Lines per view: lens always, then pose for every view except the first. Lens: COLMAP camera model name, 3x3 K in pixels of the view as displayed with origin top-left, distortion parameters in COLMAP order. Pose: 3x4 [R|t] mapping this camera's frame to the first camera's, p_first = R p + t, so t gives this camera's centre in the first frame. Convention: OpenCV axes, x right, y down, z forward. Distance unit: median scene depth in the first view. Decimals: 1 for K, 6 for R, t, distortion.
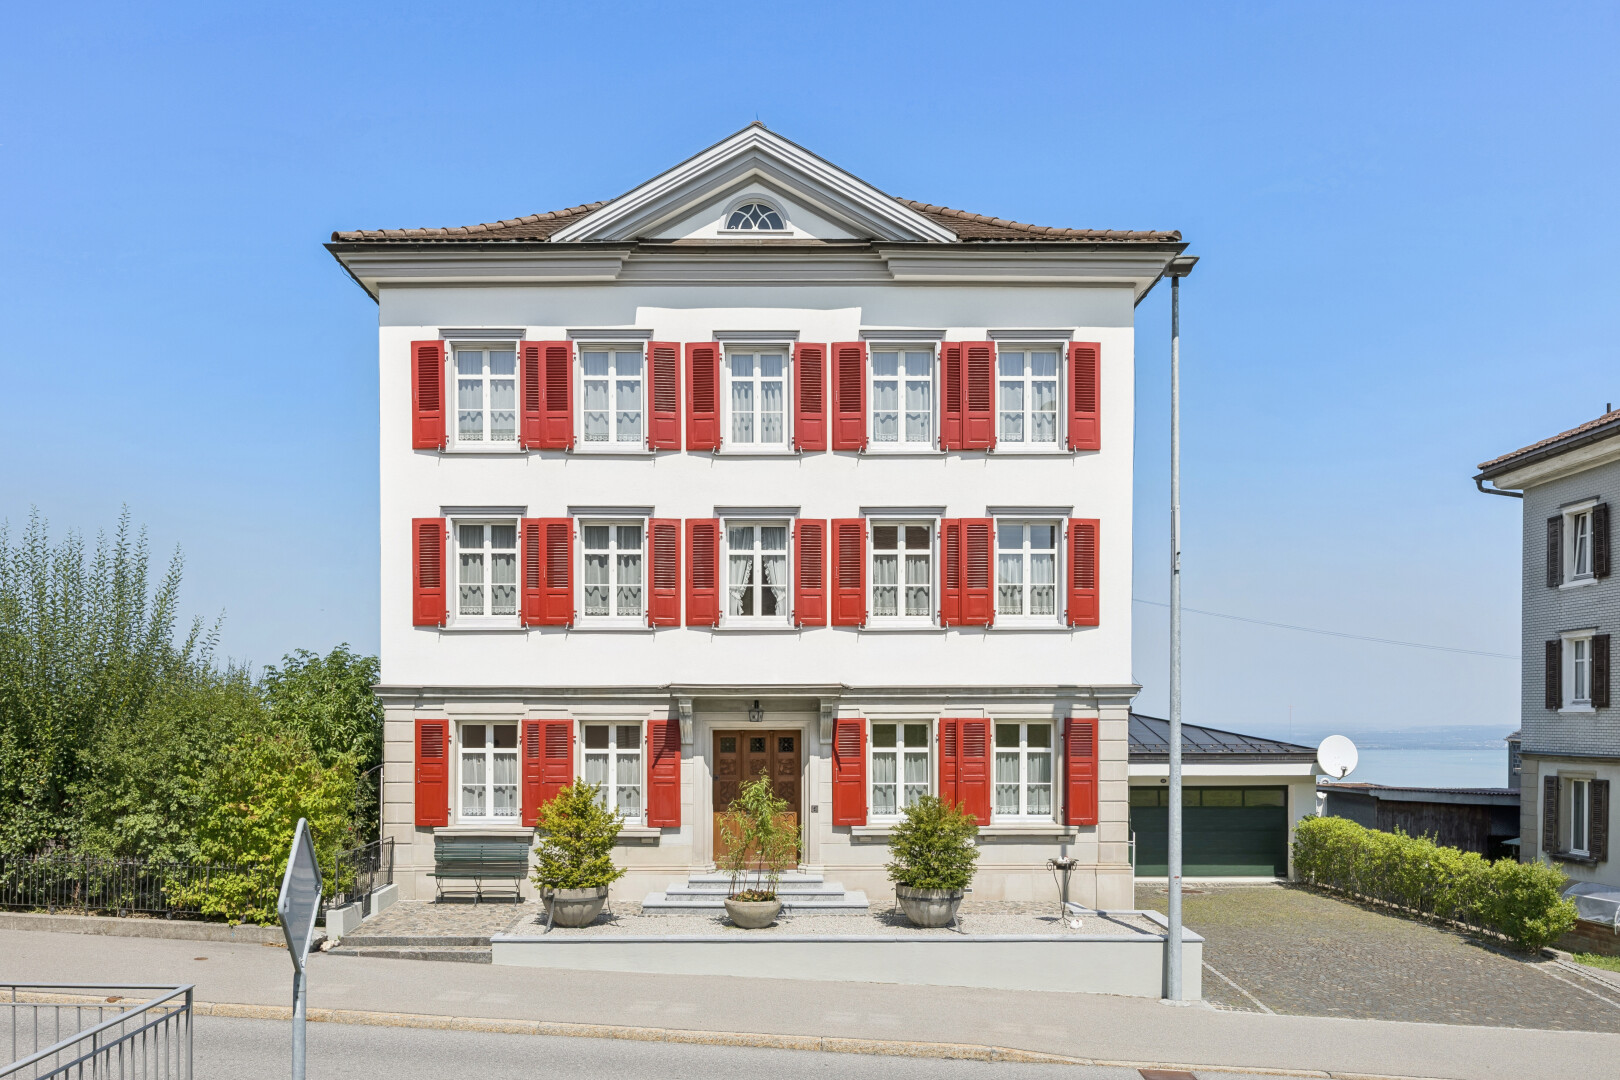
lens RADIAL K [[1331.0, 0, 809.7], [0, 1331.0, 635.2], [0, 0, 1]] dist [0.002886, -0.001721]
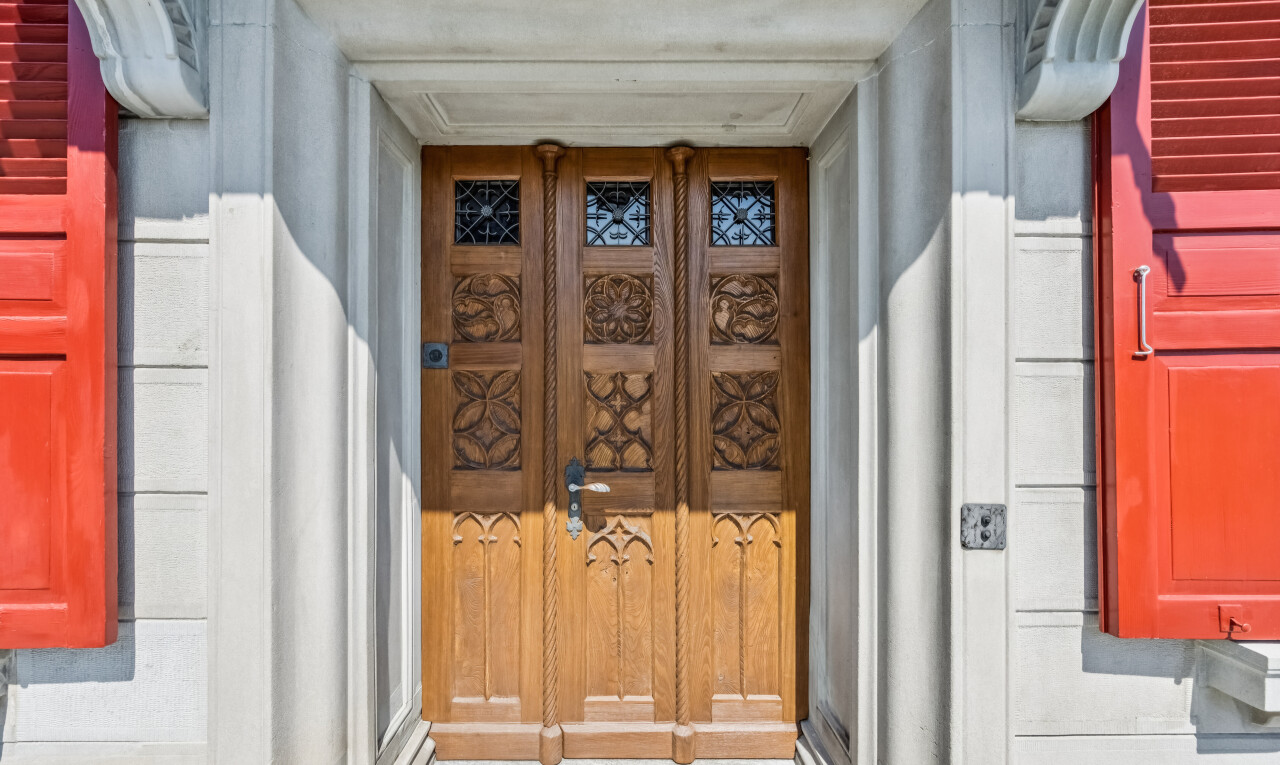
lens RADIAL K [[481.7, 0, 640.0], [0, 481.7, 382.5], [0, 0, 1]] dist [-0.000329, -0.000129]
pose [[0.999997, -0.002249, 0.001116, -0.035506], [0.002192, 0.998808, 0.048763, 0.107579], [-0.001225, -0.048760, 0.998810, 0.917356]]
